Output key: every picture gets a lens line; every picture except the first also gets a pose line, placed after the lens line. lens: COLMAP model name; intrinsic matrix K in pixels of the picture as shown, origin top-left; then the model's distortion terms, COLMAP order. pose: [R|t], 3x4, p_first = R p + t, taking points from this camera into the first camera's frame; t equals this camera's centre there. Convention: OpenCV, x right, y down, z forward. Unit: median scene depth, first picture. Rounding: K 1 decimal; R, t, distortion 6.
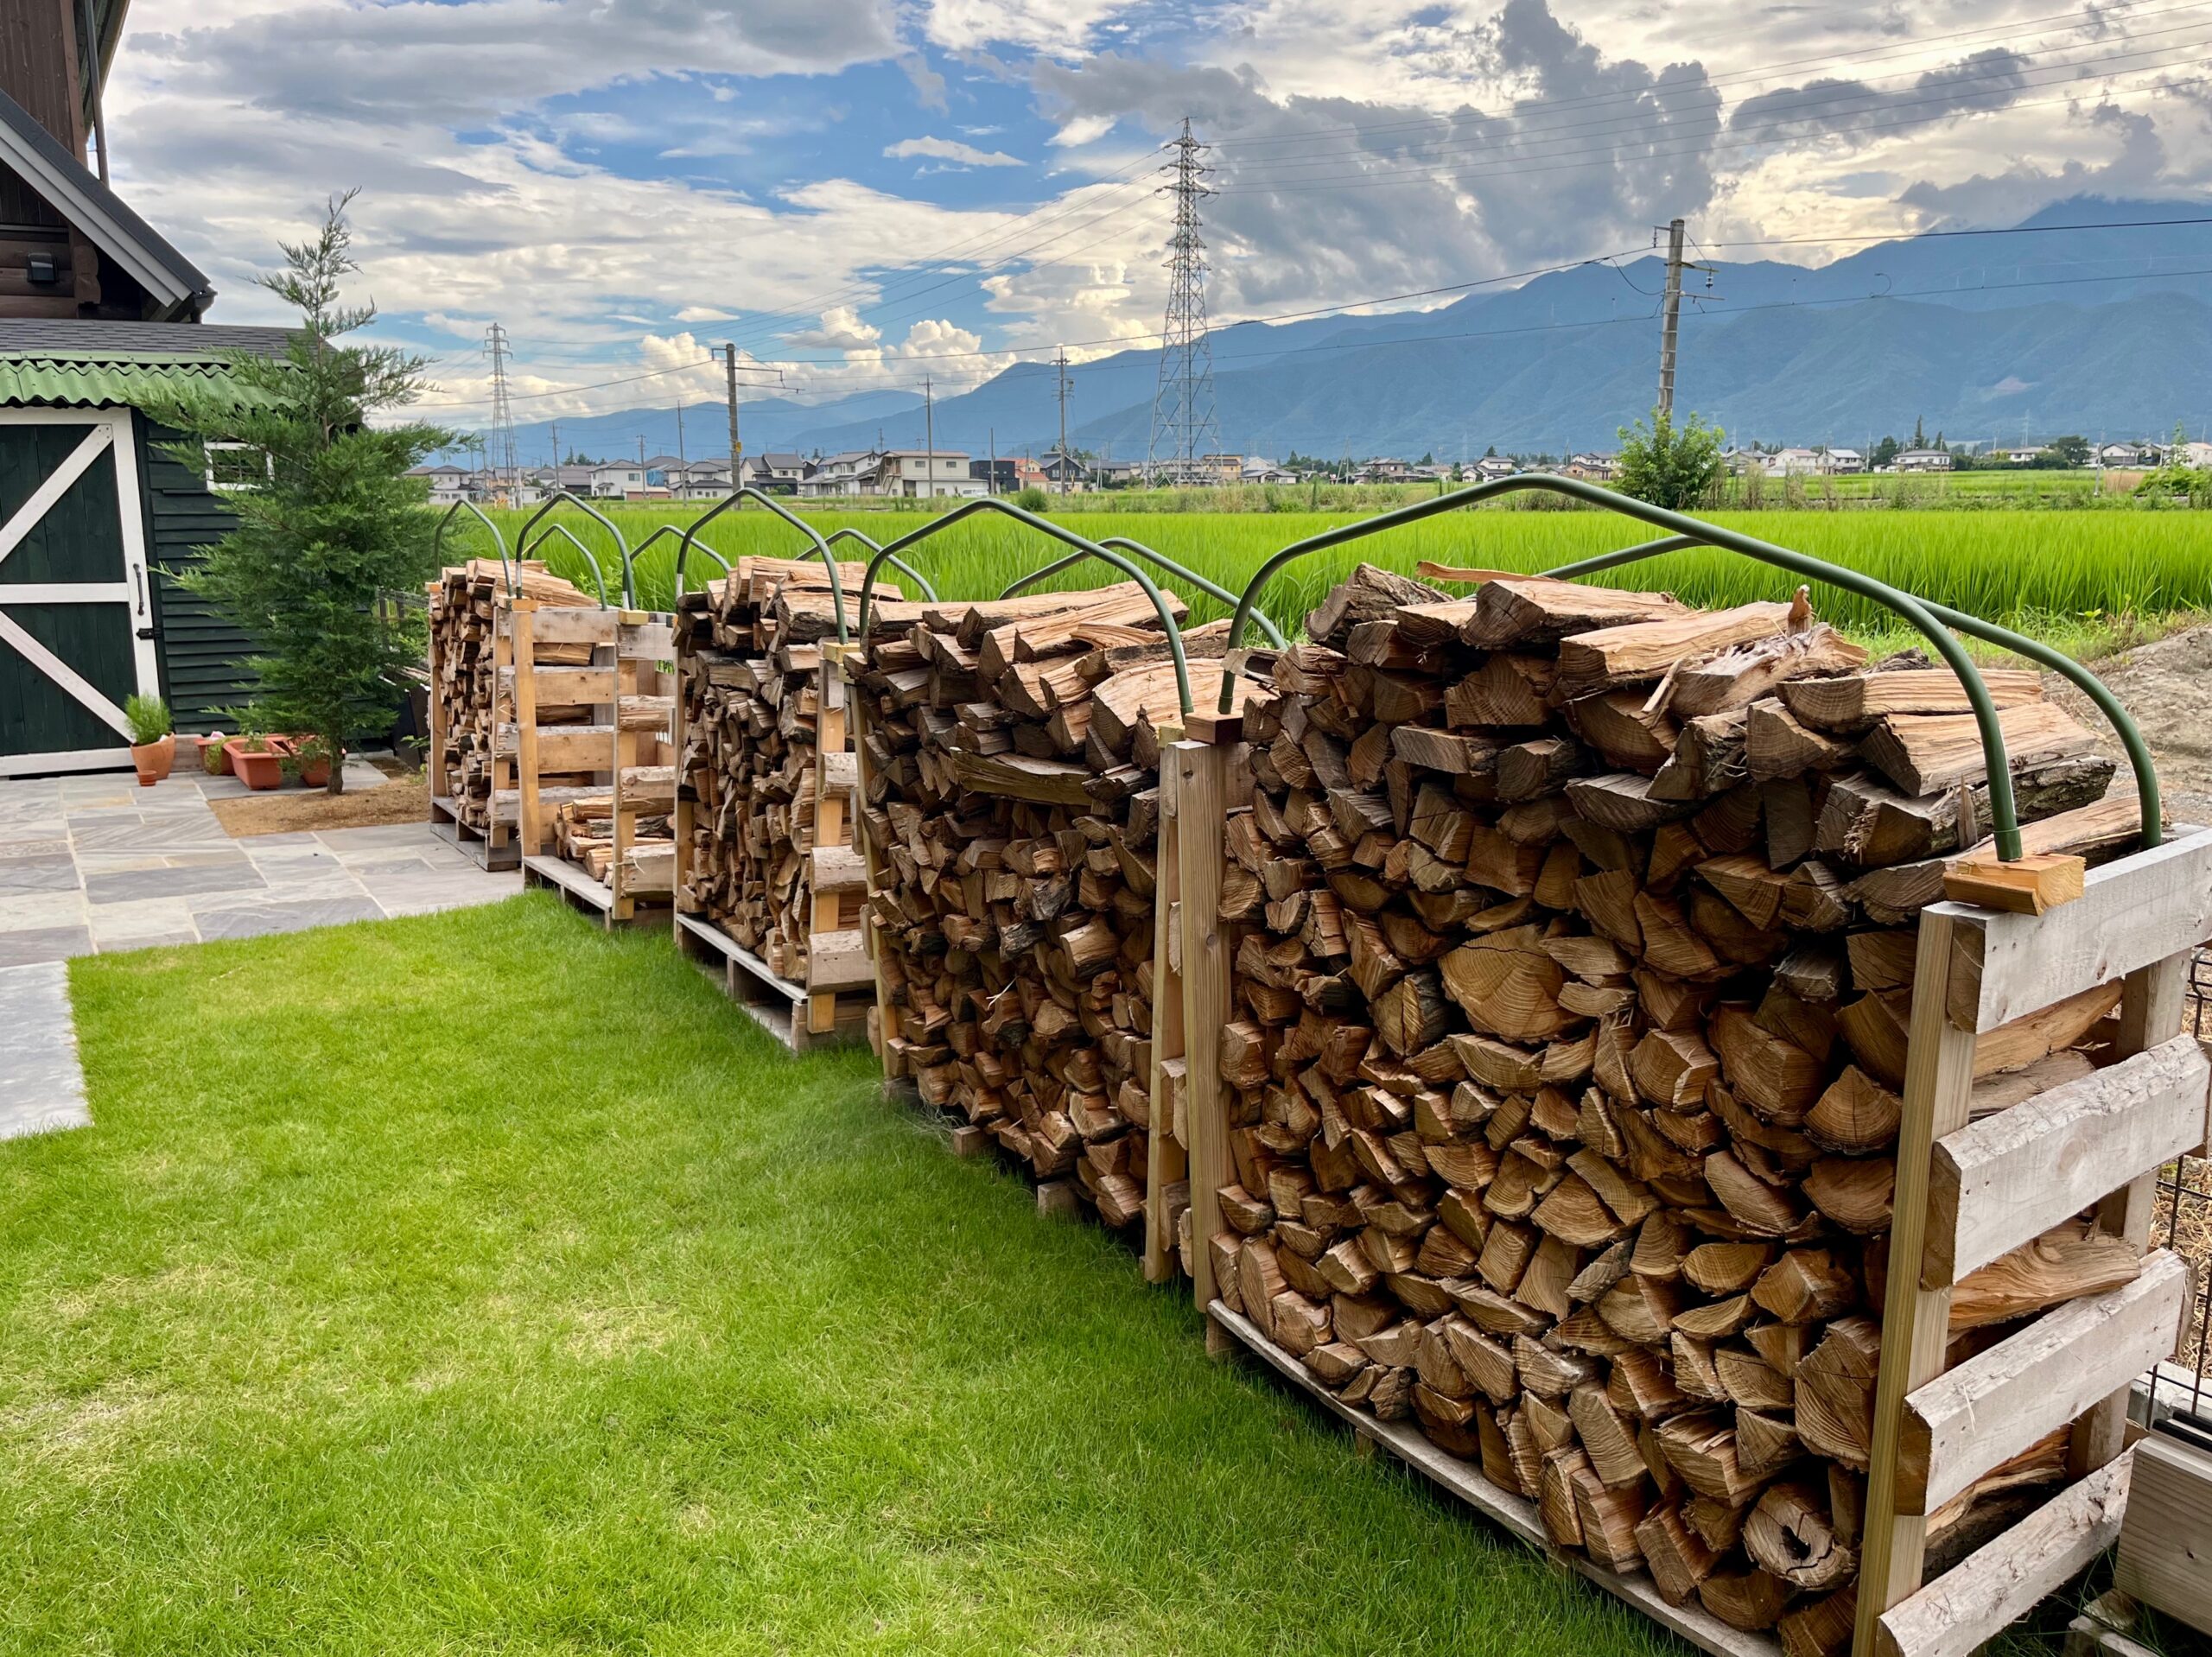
lens RADIAL K [[1733.1, 0, 1106.0], [0, 1733.1, 828.5], [0, 0, 1]] dist [0.065680, -0.088747]
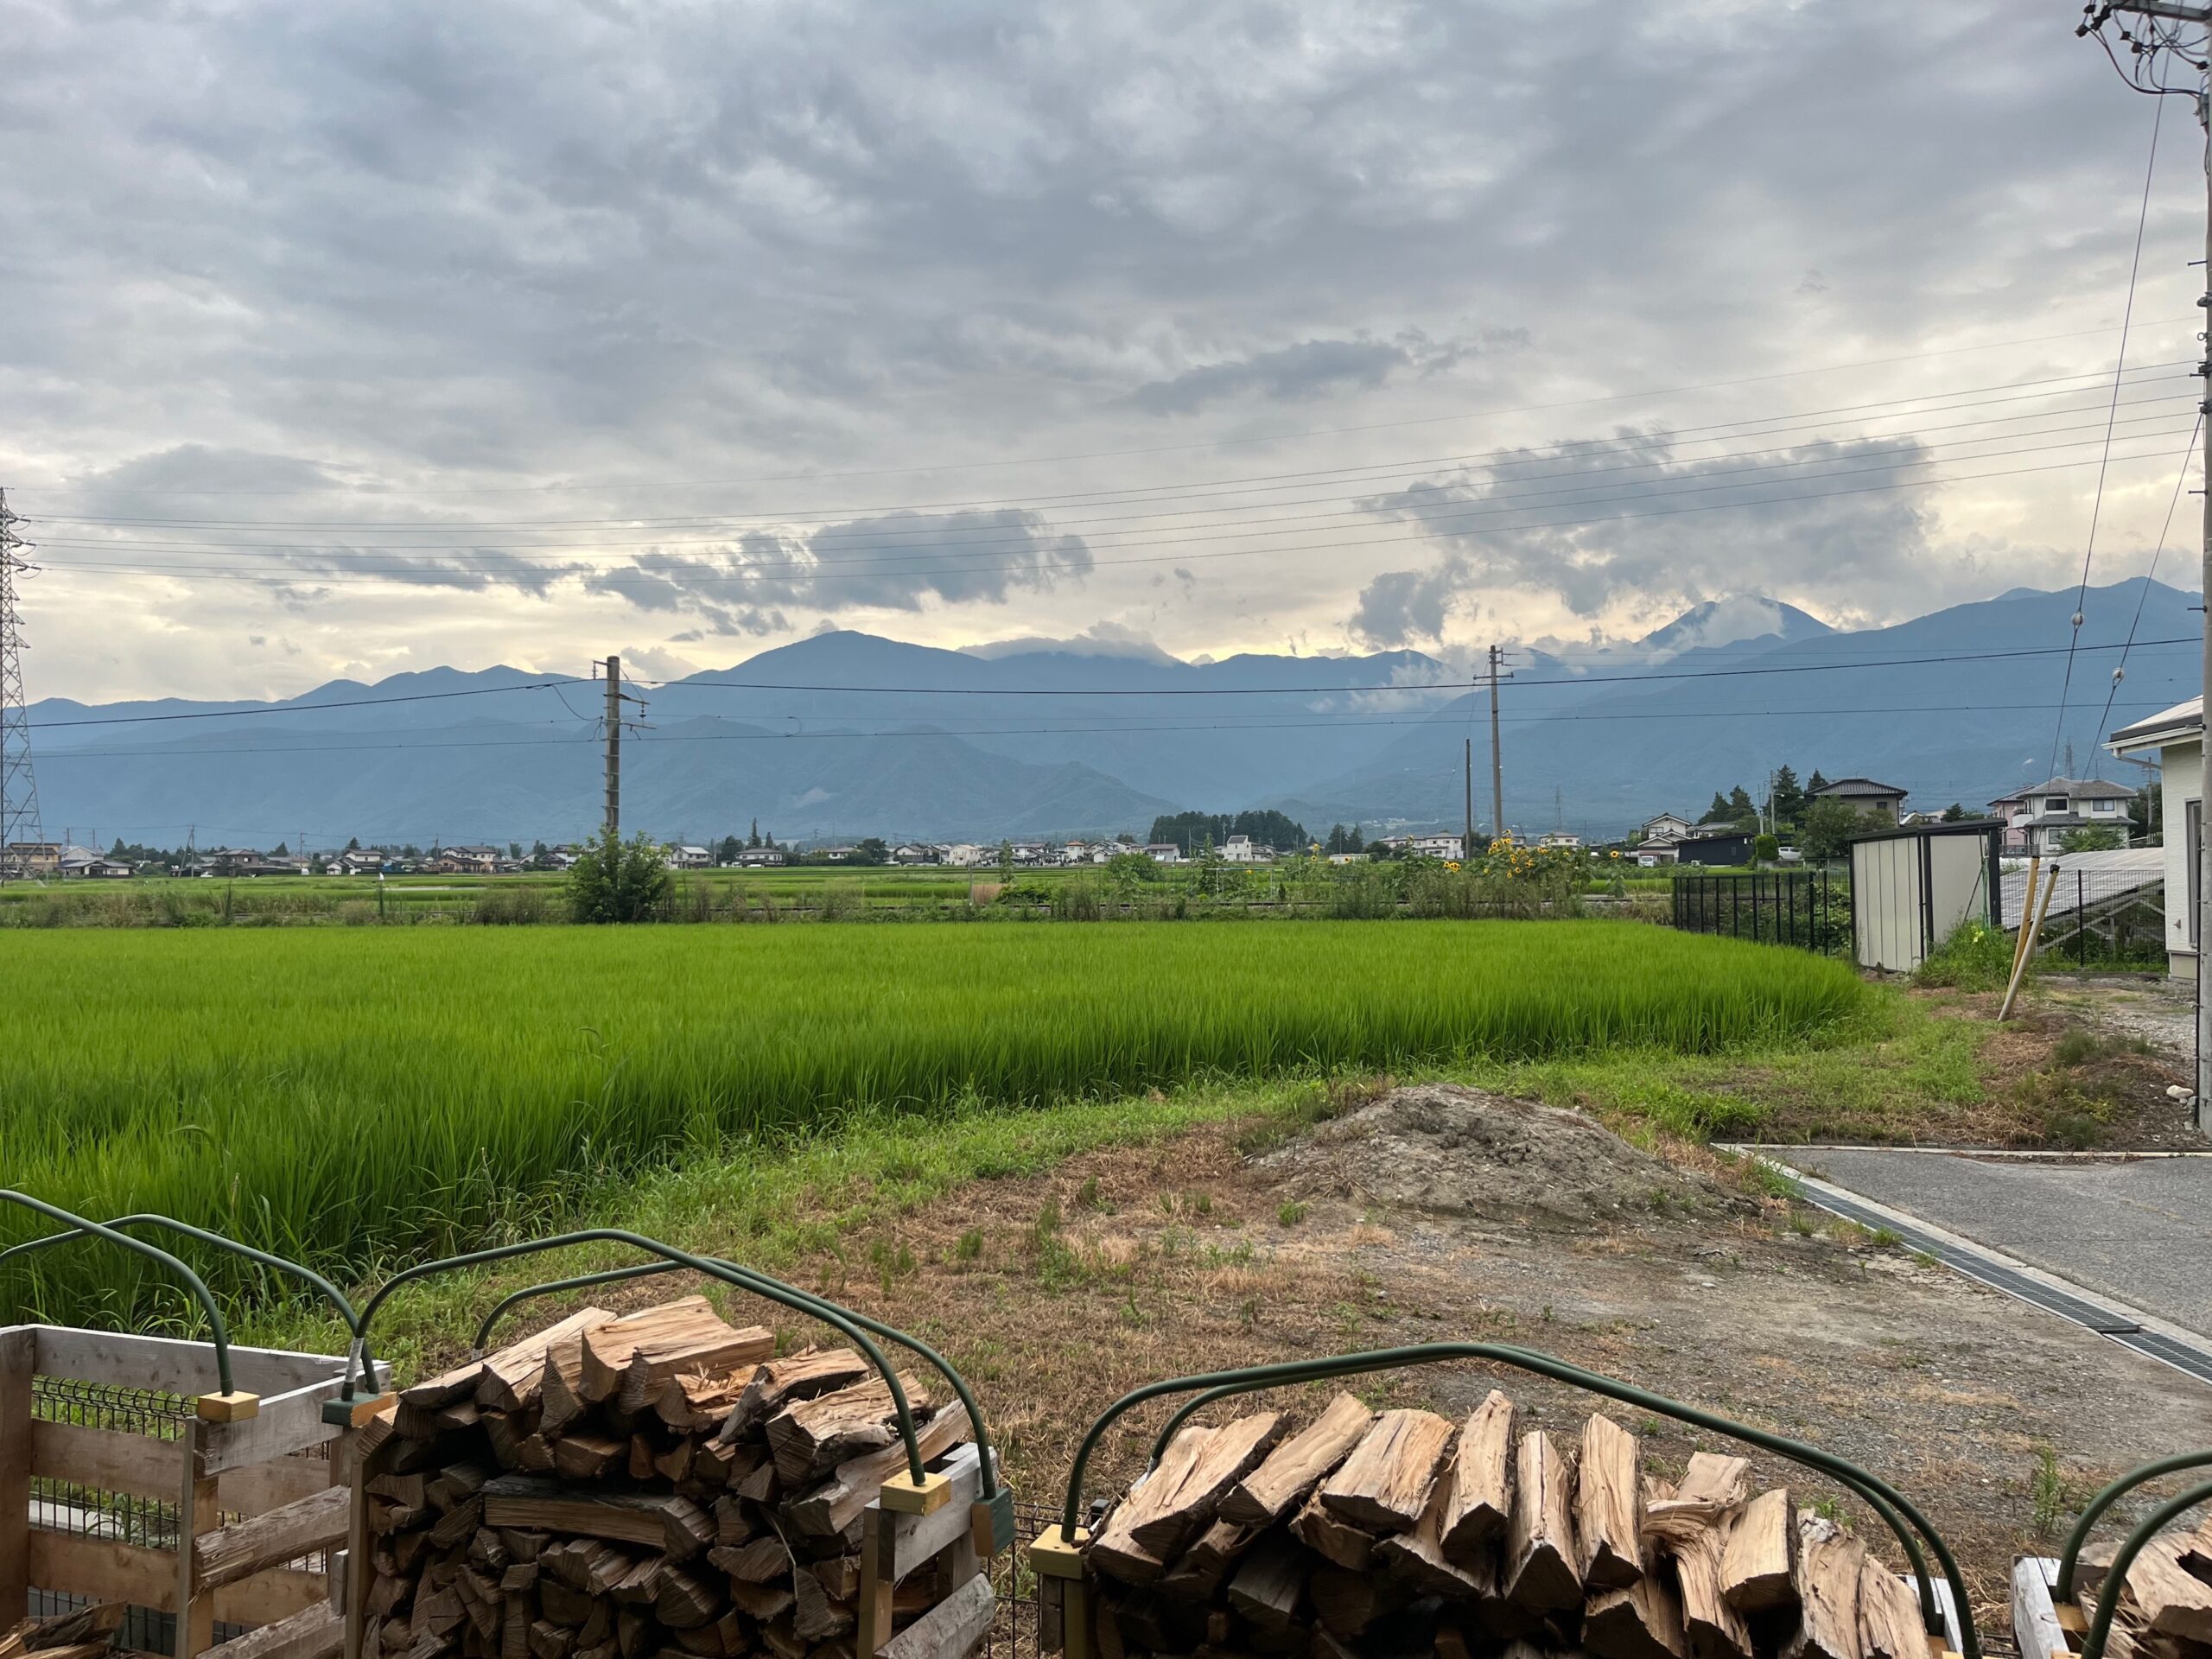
lens RADIAL K [[1677.8, 0, 1097.5], [0, 1677.8, 831.1], [0, 0, 1]] dist [0.066020, -0.096636]
pose [[0.807072, 0.015386, 0.590253, -0.045320], [0.113901, 0.976827, -0.181203, -0.021023], [-0.579363, 0.213475, 0.786618, 0.034253]]
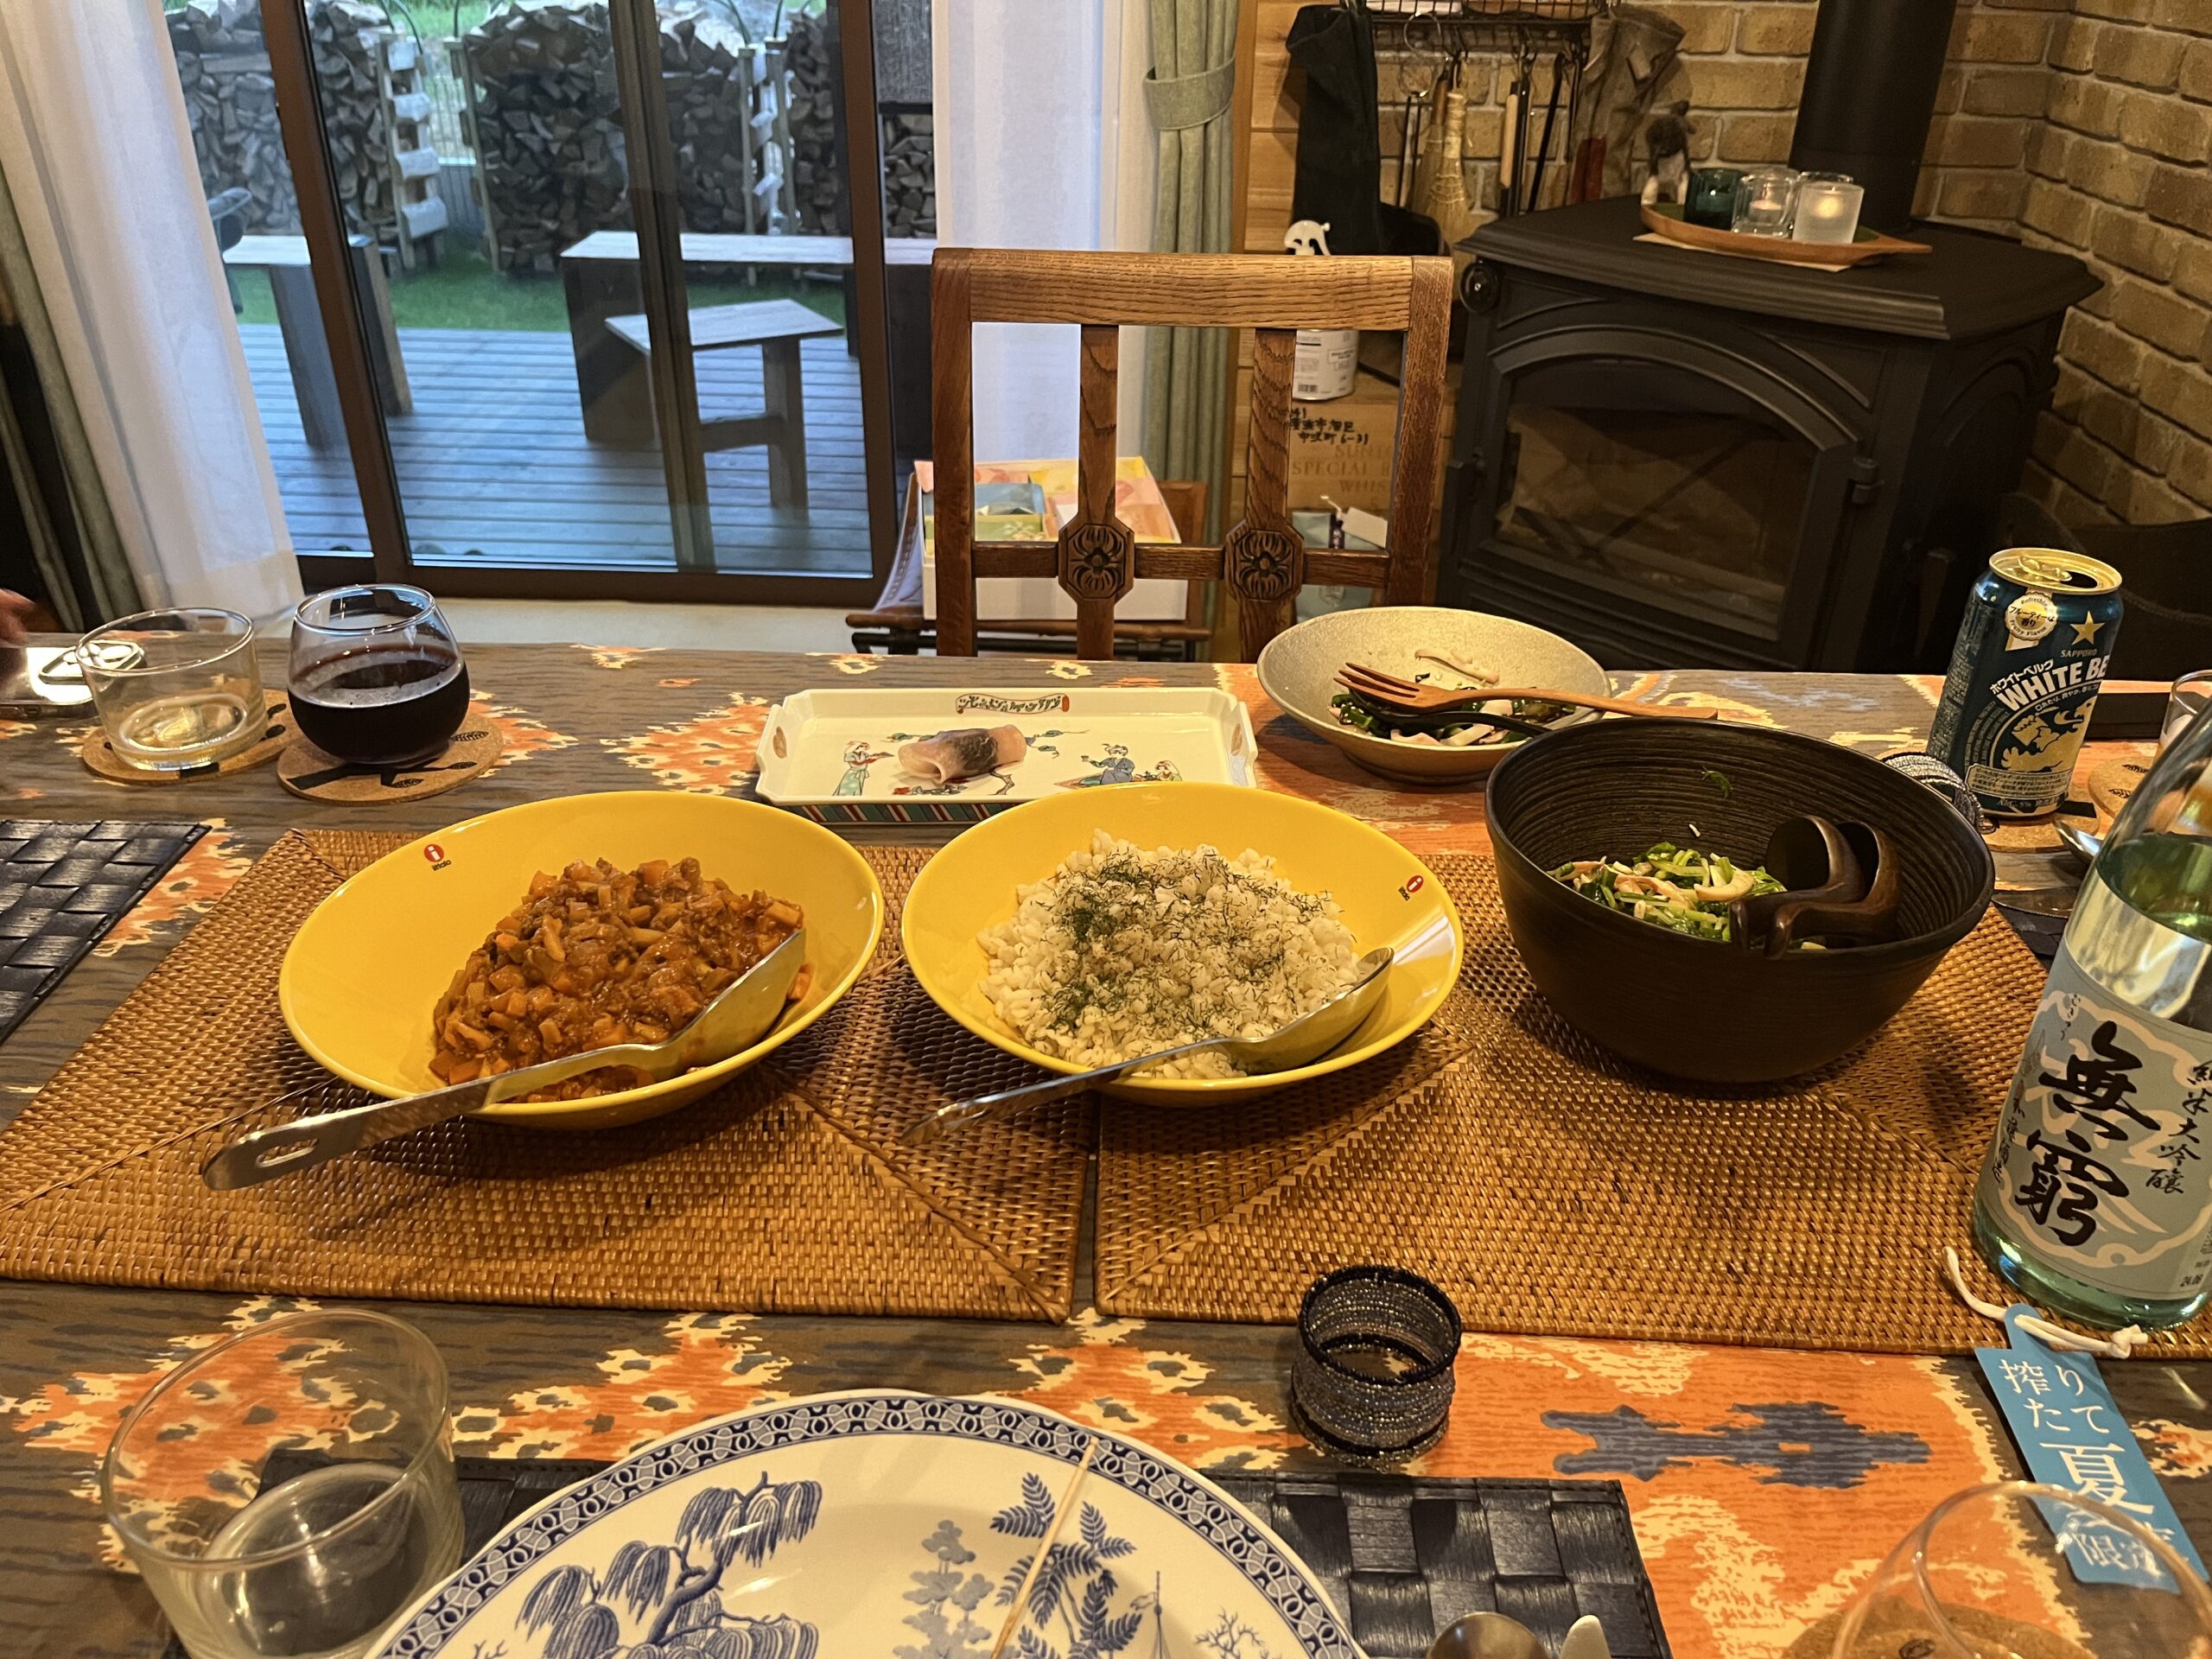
lens RADIAL K [[1638.6, 0, 1106.0], [0, 1638.6, 829.5], [0, 0, 1]] dist [-0.011376, -0.039198]
pose [[0.545899, -0.413282, 0.728830, -0.119889], [0.130597, 0.901219, 0.413217, 0.003720], [-0.827610, -0.130392, 0.545948, -0.057829]]
